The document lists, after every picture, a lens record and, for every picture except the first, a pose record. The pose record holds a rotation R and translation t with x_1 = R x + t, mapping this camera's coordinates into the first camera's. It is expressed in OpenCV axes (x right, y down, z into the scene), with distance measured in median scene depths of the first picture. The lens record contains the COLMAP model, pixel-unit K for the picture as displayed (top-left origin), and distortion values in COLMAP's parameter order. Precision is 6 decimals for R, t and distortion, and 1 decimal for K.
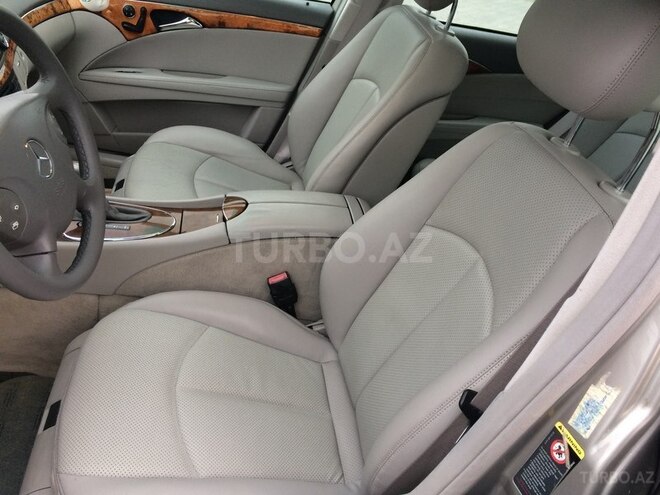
lens RADIAL K [[565.8, 0, 330.0], [0, 565.8, 247.5], [0, 0, 1]] dist [0.099098, -0.130227]
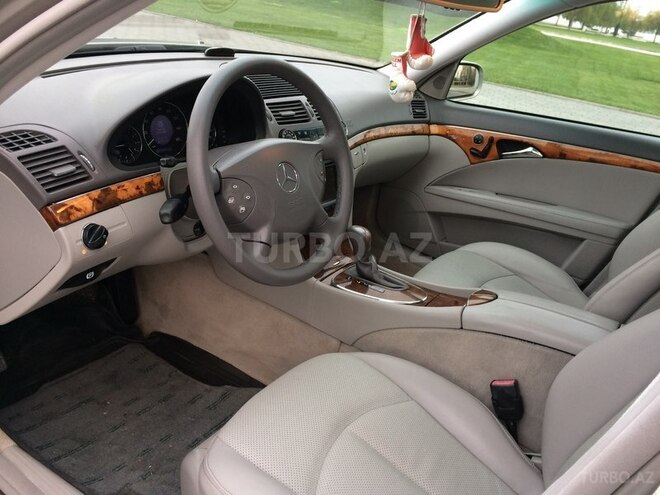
lens RADIAL K [[565.8, 0, 330.0], [0, 565.8, 247.5], [0, 0, 1]] dist [0.099098, -0.130227]
pose [[0.753666, 0.163691, -0.636548, 0.177140], [-0.344714, 0.923043, -0.170773, 0.077160], [0.559607, 0.348133, 0.752093, 0.066352]]
